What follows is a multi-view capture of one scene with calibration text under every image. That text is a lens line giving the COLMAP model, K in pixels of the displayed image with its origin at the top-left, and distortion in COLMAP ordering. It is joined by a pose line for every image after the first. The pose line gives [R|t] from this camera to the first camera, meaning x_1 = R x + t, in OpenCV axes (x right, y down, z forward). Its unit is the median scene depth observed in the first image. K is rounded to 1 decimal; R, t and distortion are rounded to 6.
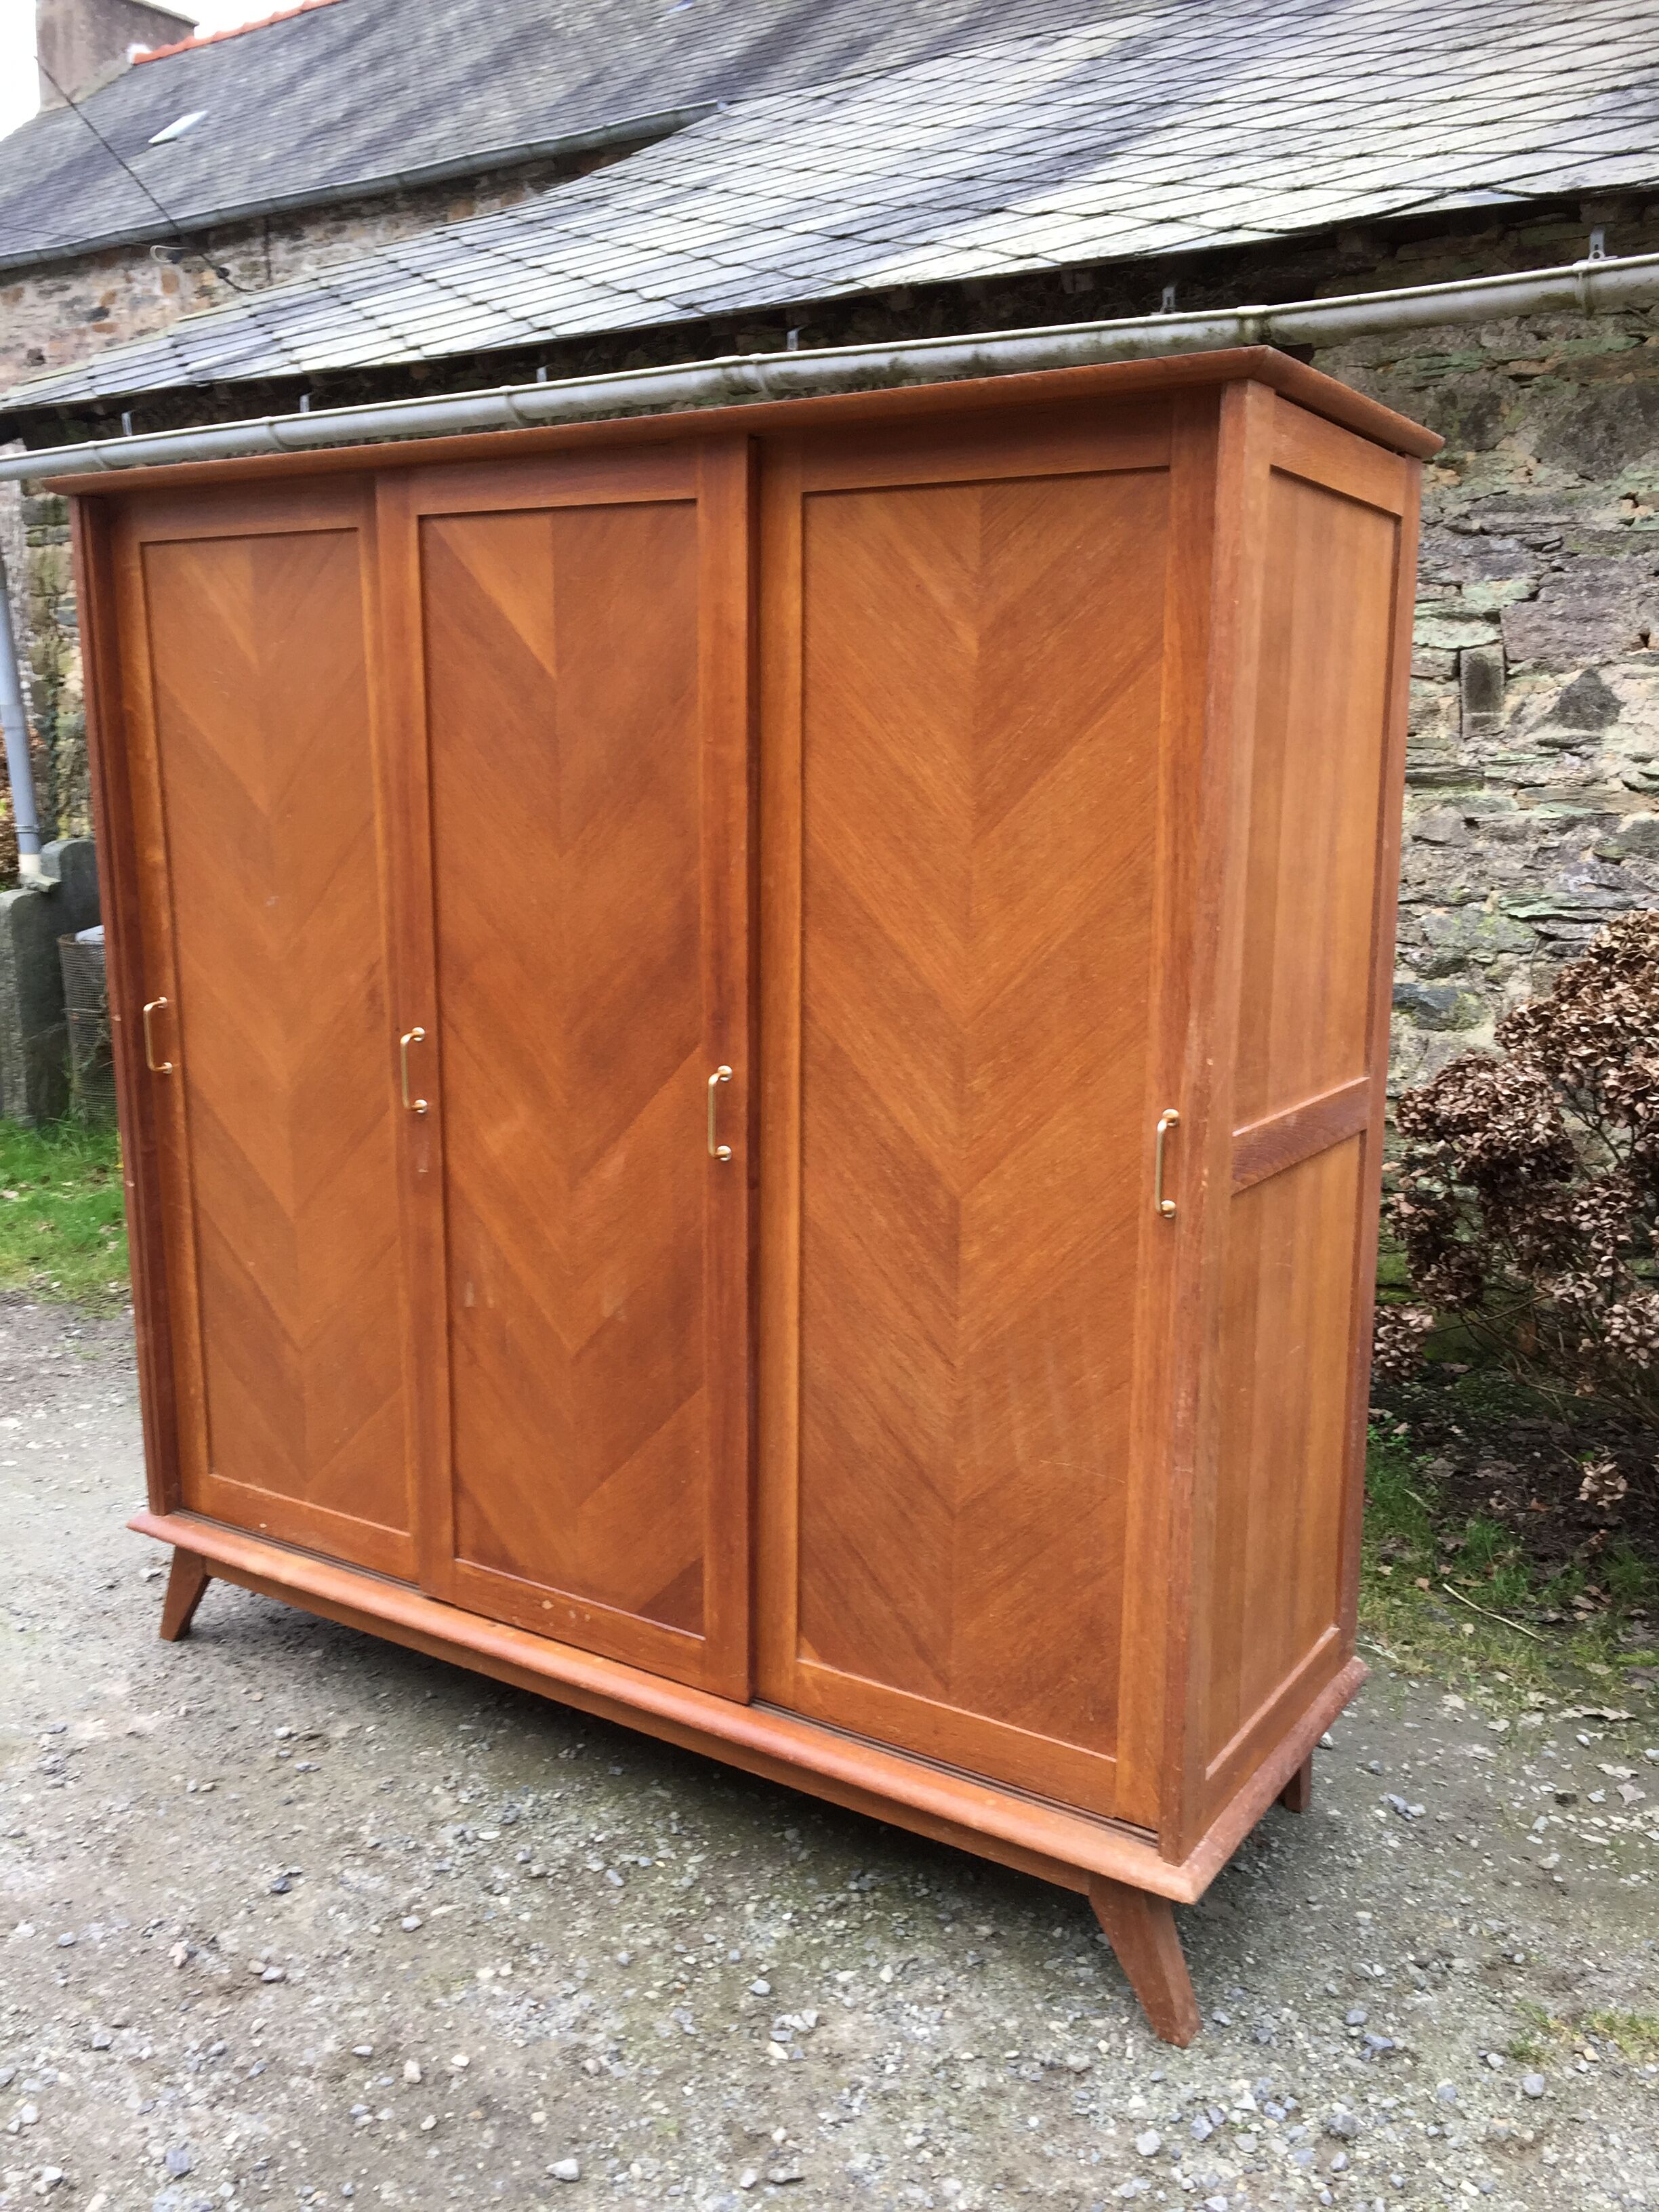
lens RADIAL K [[1889.7, 0, 826.7], [0, 1889.7, 1110.8], [0, 0, 1]] dist [0.080814, -0.108373]
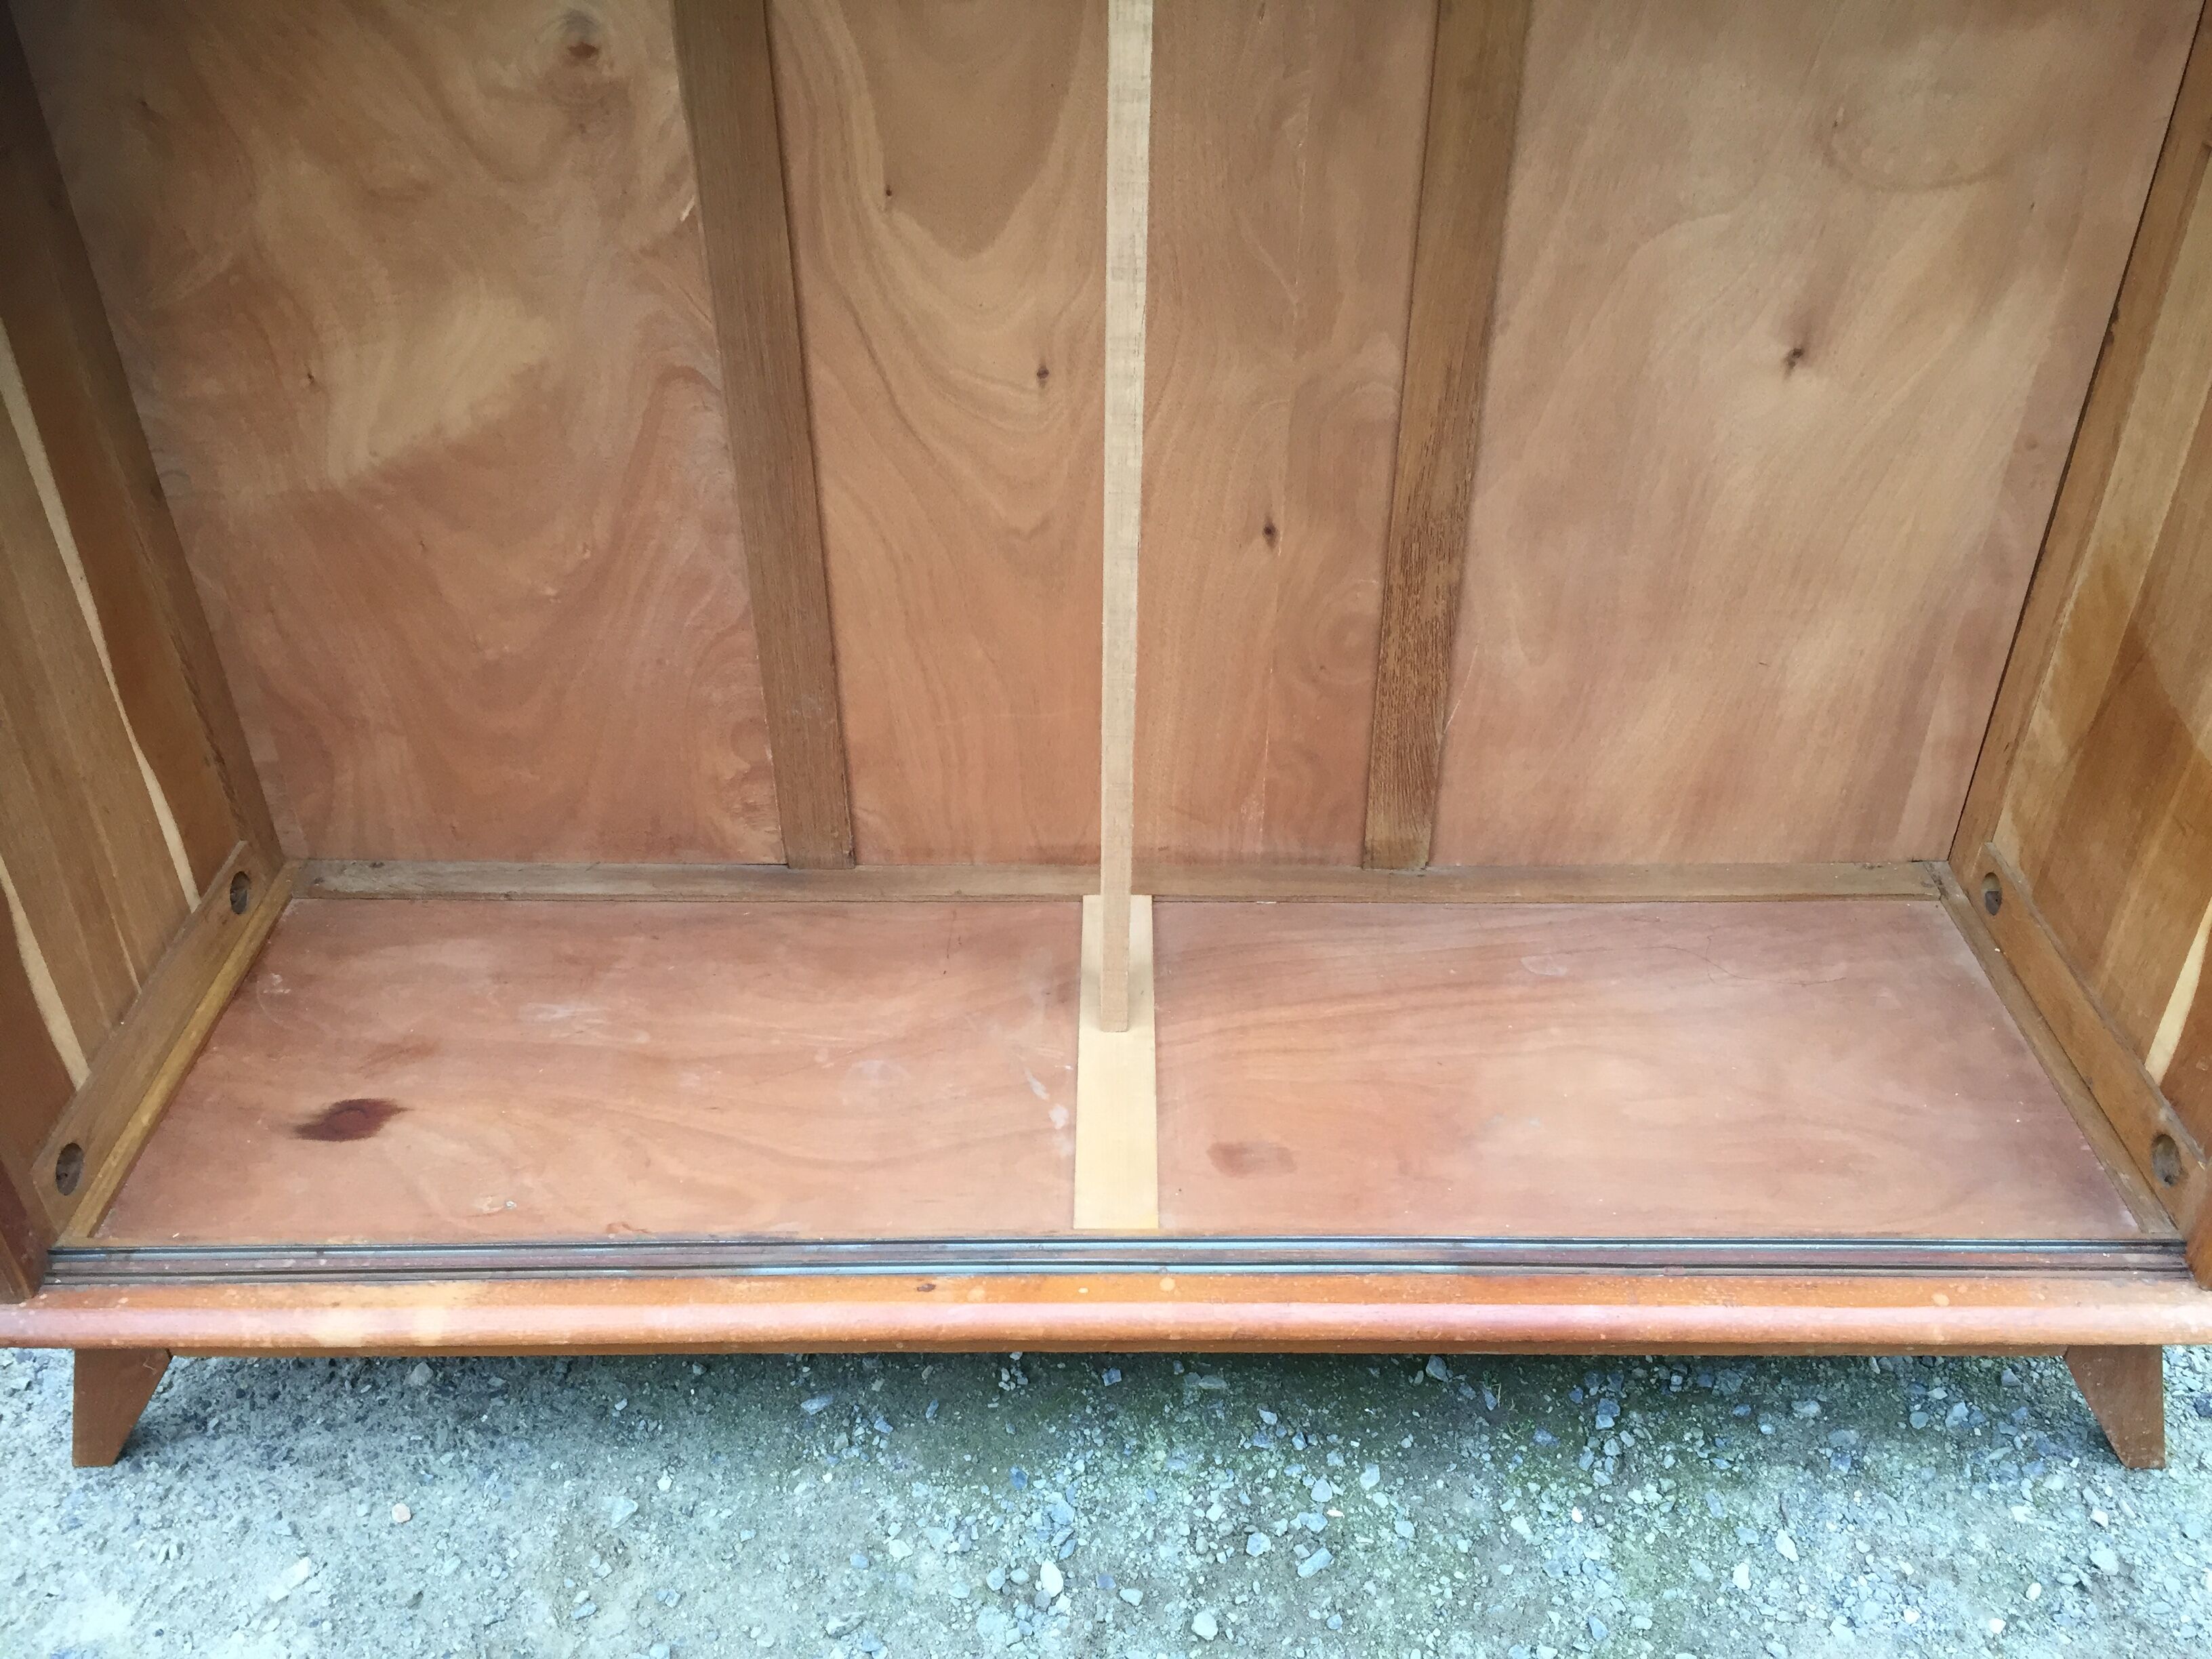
lens RADIAL K [[1889.7, 0, 1118.1], [0, 1889.7, 836.2], [0, 0, 1]] dist [0.080814, -0.108373]
pose [[0.836564, -0.318440, 0.445821, -0.264351], [0.109963, 0.894770, 0.432775, -0.070708], [-0.536720, -0.313020, 0.783549, 0.440590]]
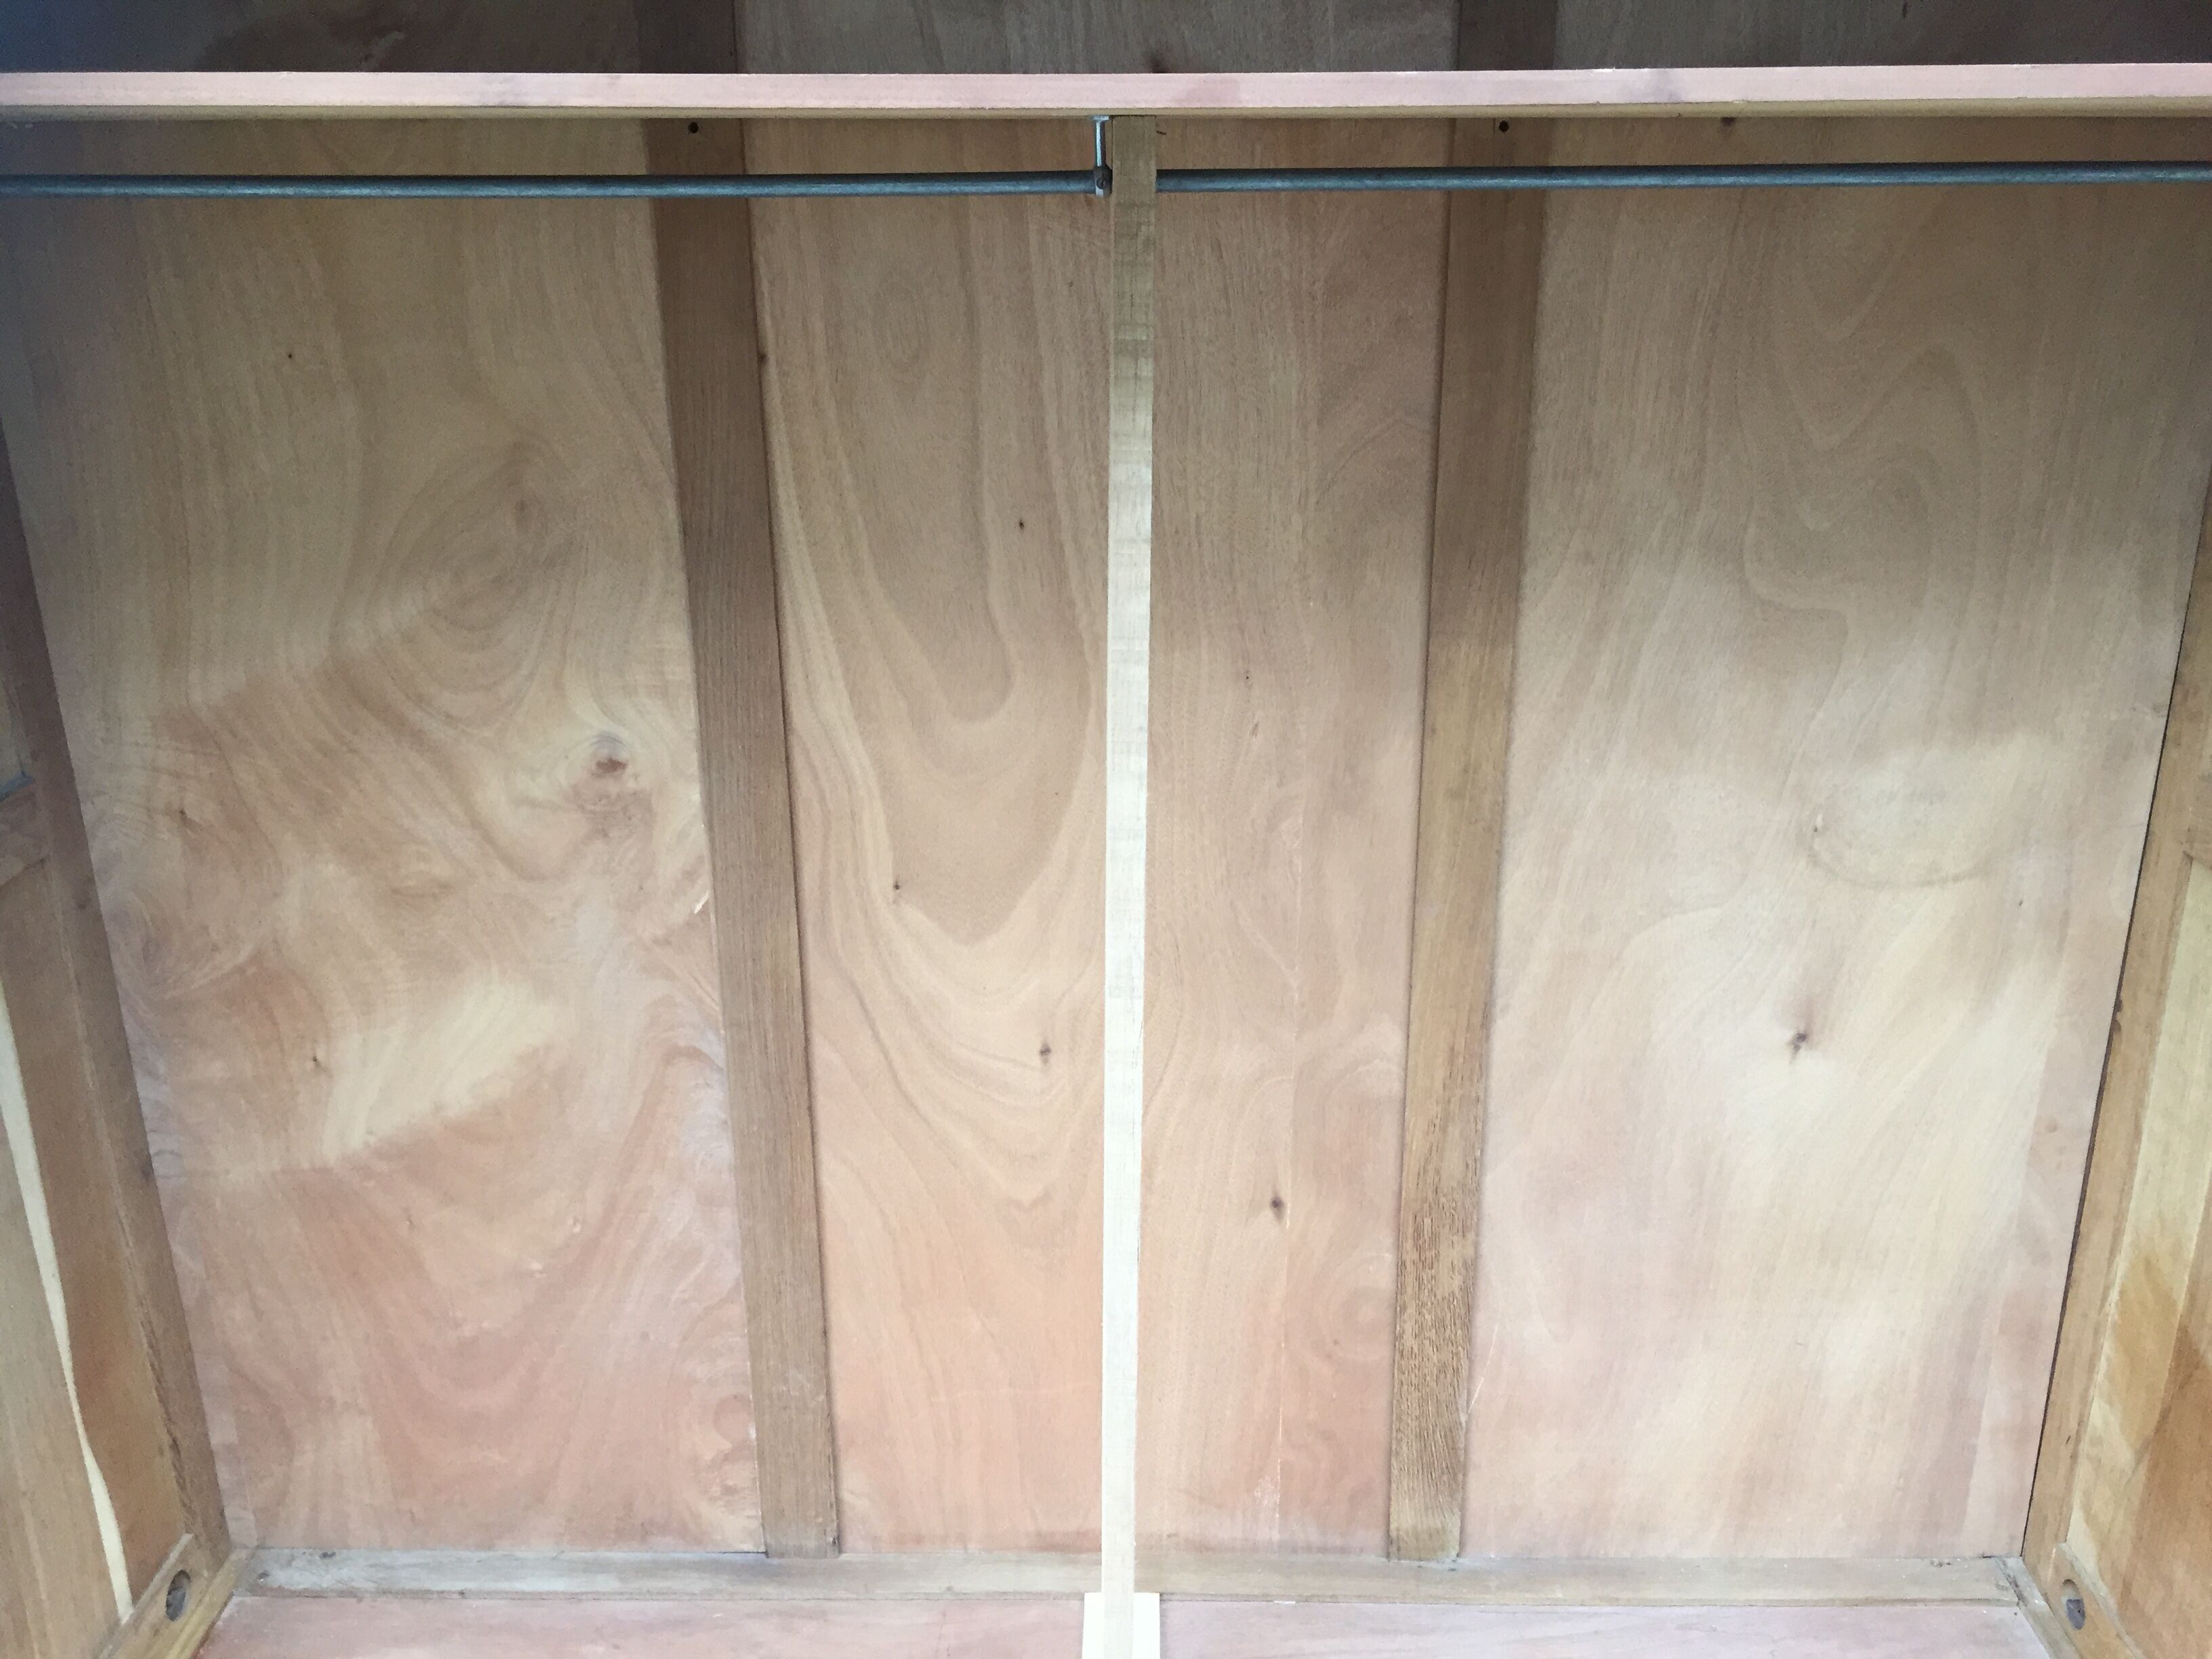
lens RADIAL K [[1889.7, 0, 1120.6], [0, 1889.7, 833.5], [0, 0, 1]] dist [0.080814, -0.108373]
pose [[0.842841, -0.185861, 0.505049, -0.244142], [0.112602, 0.978602, 0.172219, -0.104828], [-0.526250, -0.088284, 0.845734, 0.453673]]
